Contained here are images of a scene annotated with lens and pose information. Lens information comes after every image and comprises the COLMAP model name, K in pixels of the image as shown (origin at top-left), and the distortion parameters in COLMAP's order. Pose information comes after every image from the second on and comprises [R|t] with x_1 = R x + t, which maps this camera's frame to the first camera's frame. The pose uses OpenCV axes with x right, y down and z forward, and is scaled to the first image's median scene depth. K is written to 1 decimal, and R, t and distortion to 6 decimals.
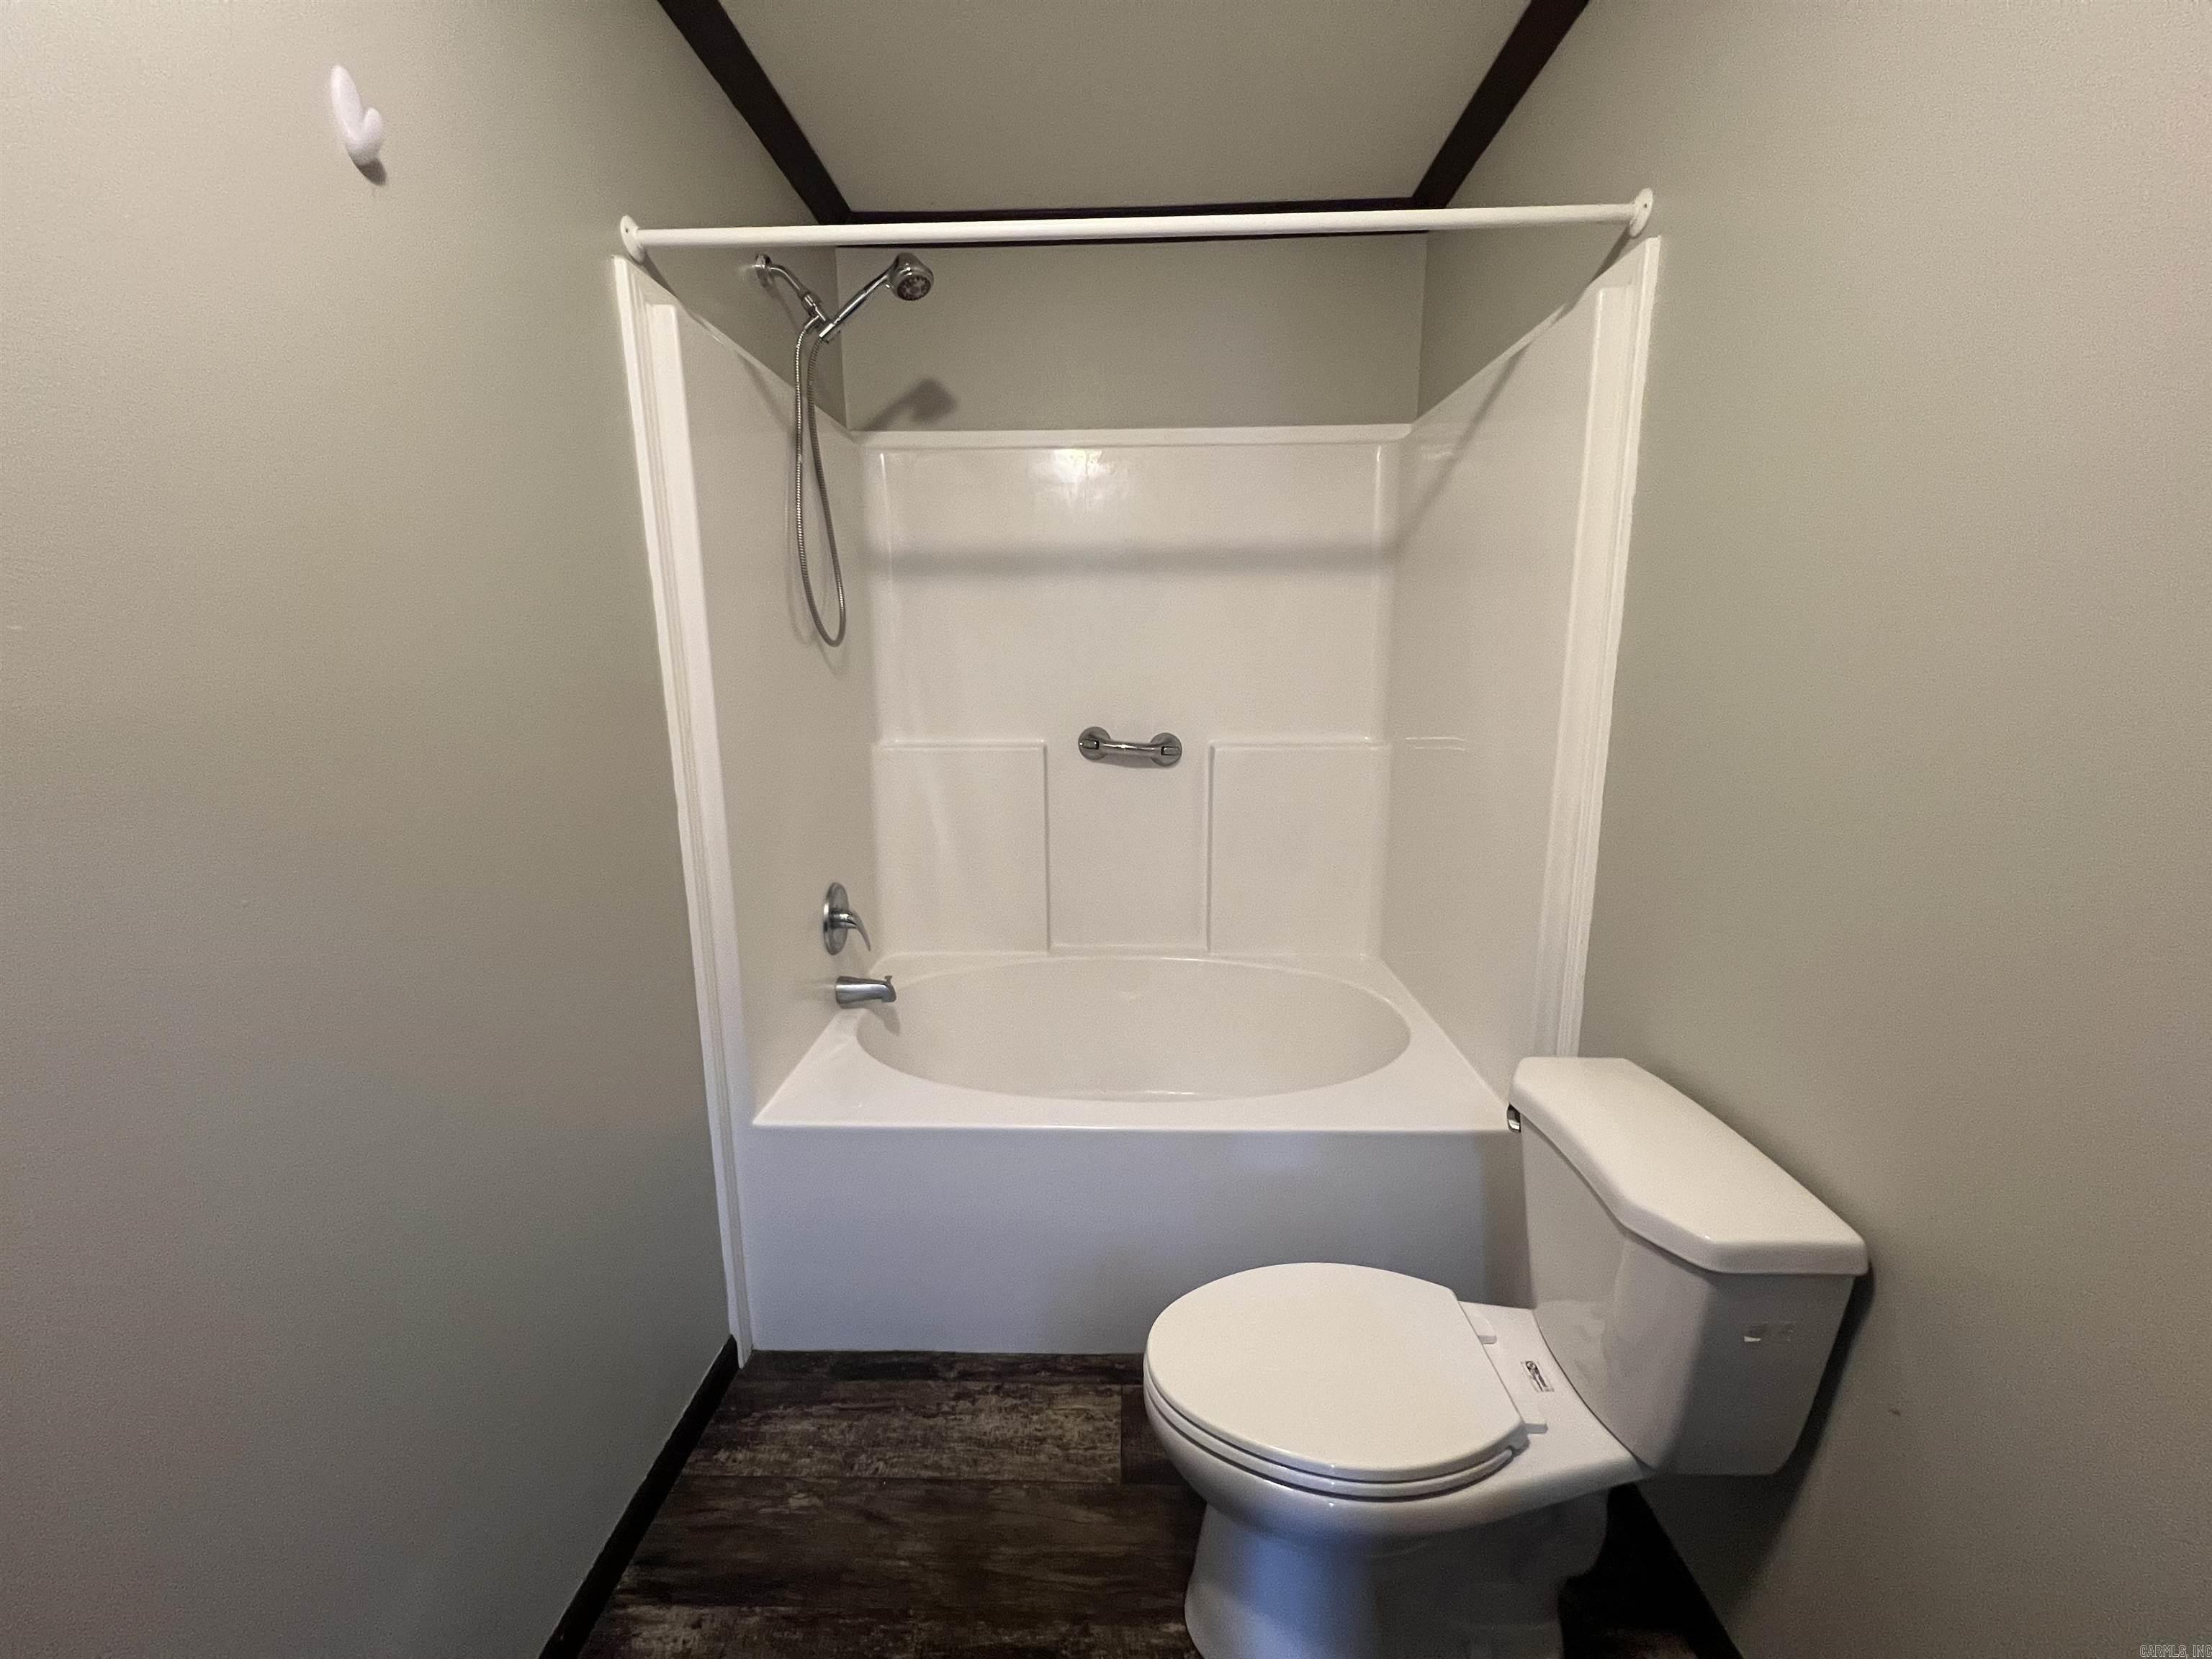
lens RADIAL K [[855.8, 0, 1110.3], [0, 855.8, 820.2], [0, 0, 1]] dist [-0.001730, -0.000029]
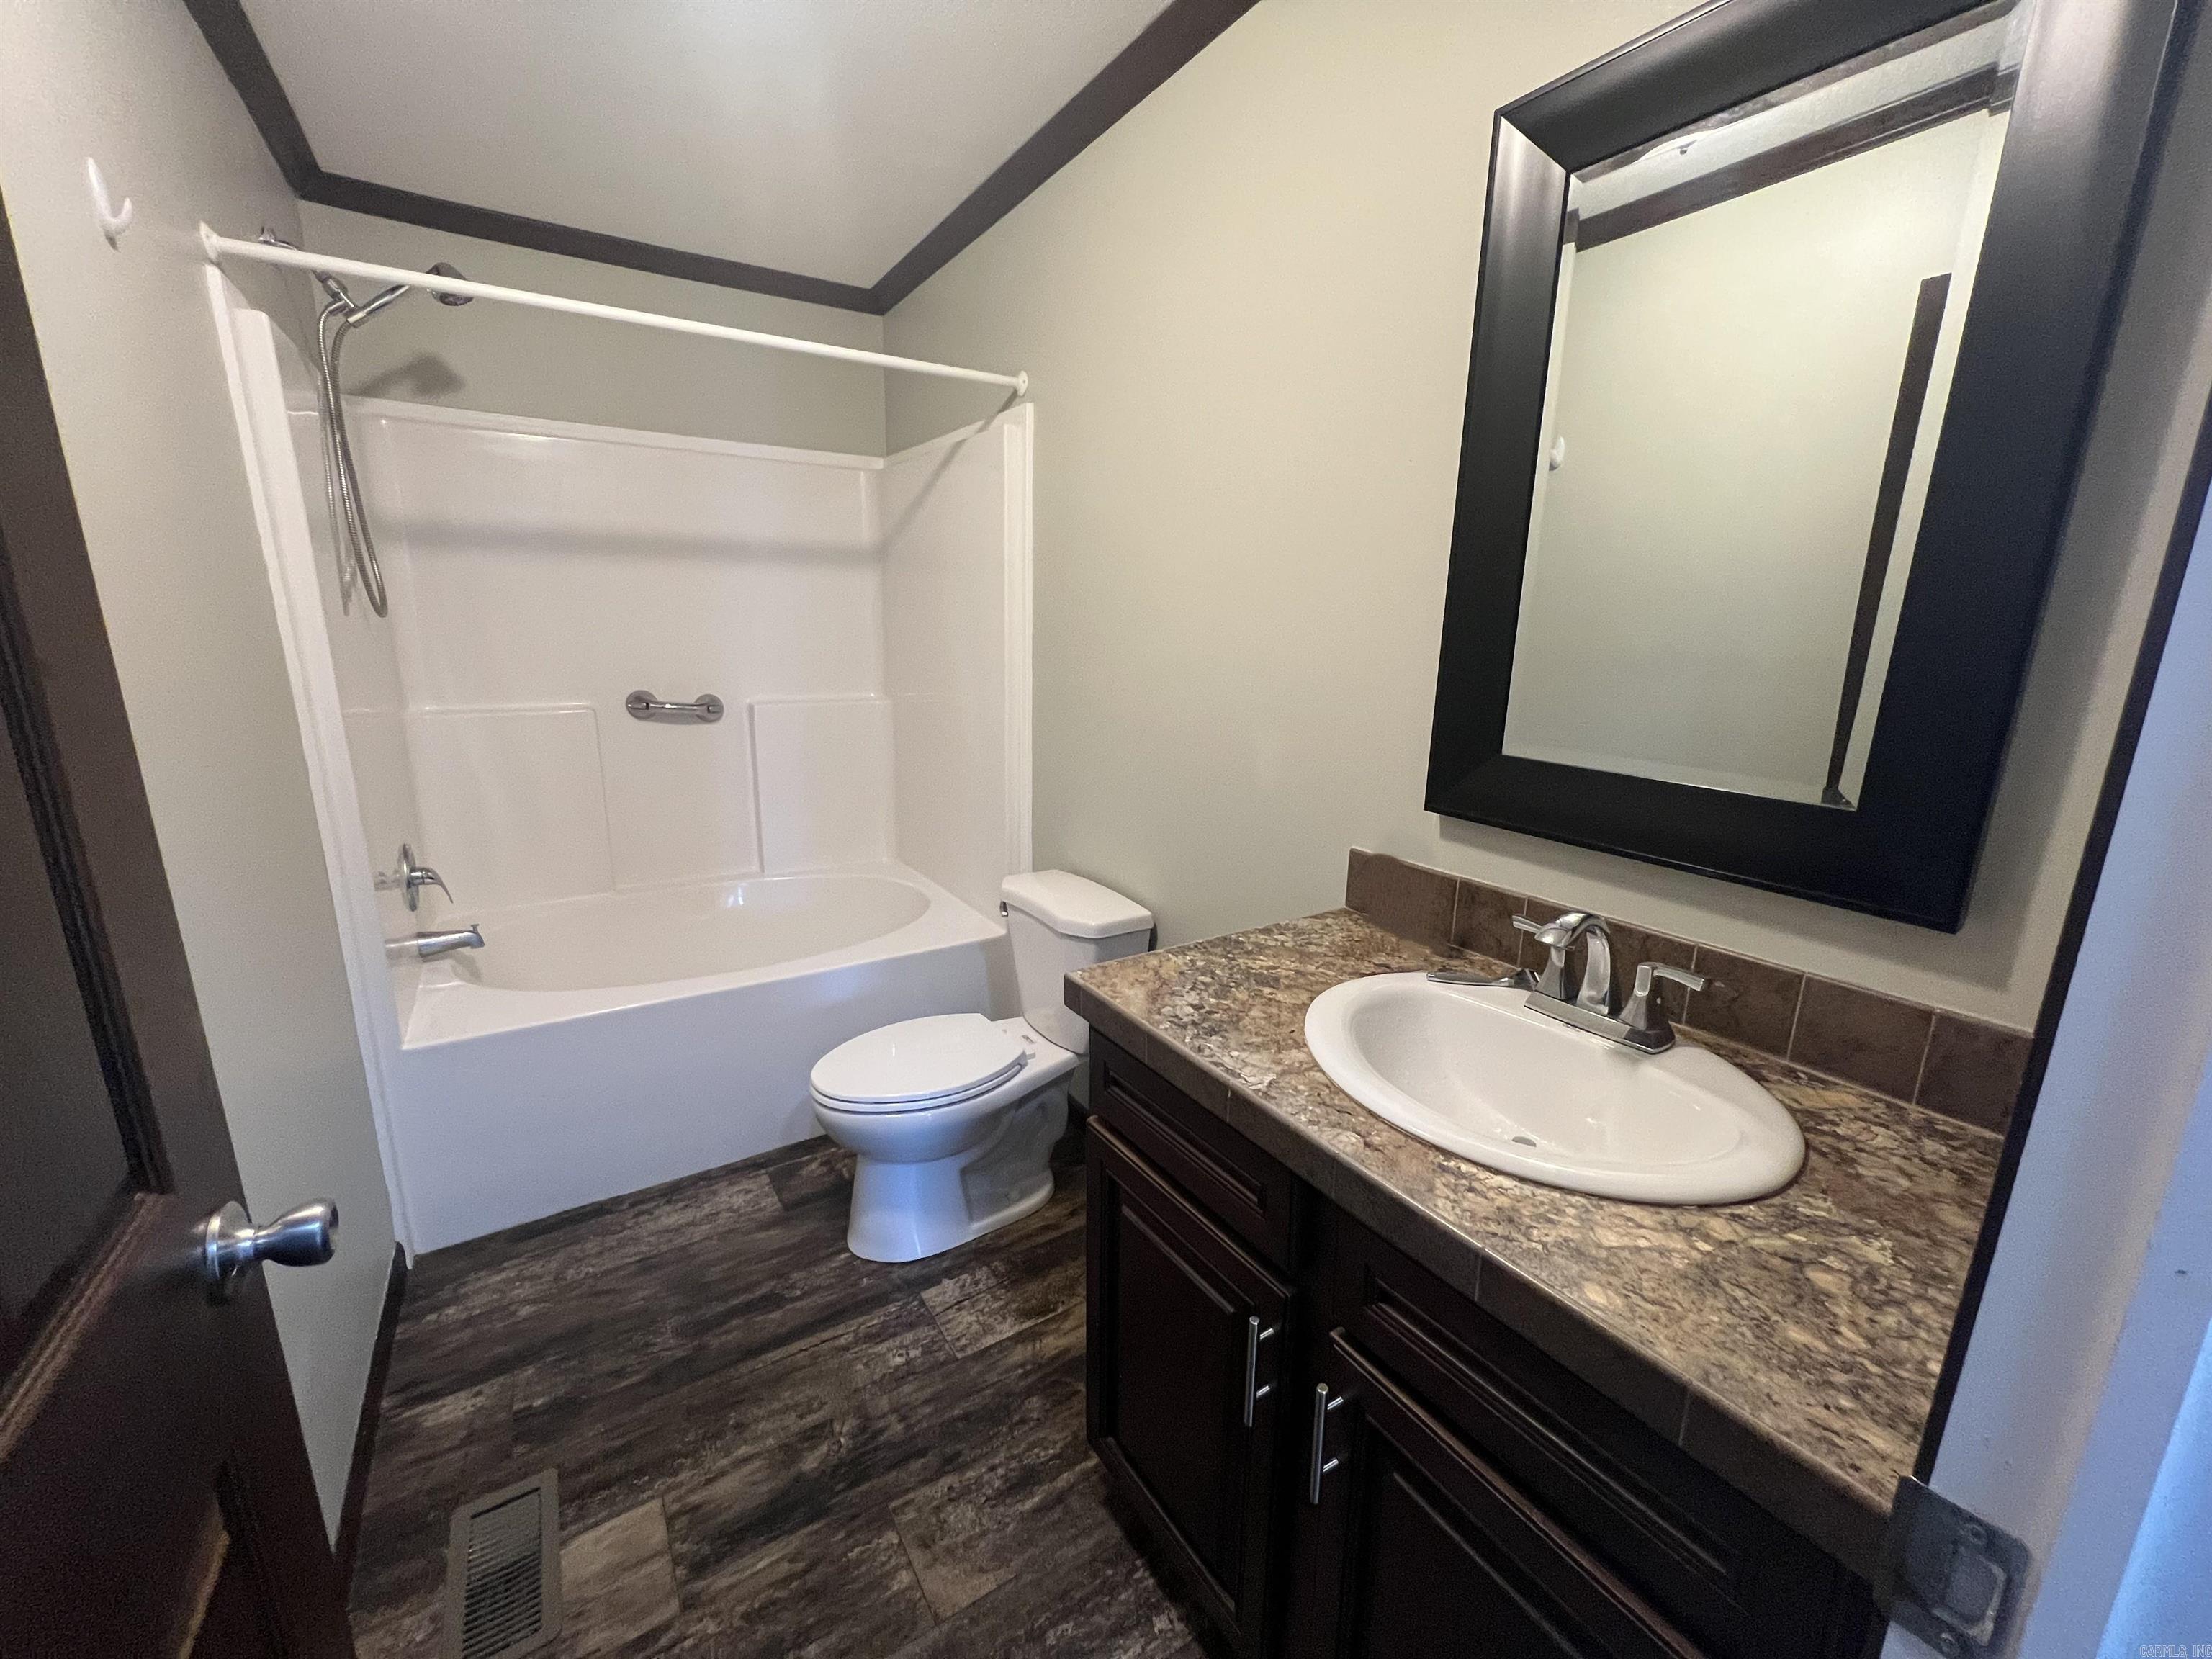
lens RADIAL K [[855.8, 0, 1110.3], [0, 855.8, 820.2], [0, 0, 1]] dist [-0.001730, -0.000029]
pose [[0.816385, -0.106293, 0.567641, -0.262692], [0.079956, 0.994253, 0.071185, 0.049290], [-0.571946, -0.012728, 0.820193, -0.452032]]
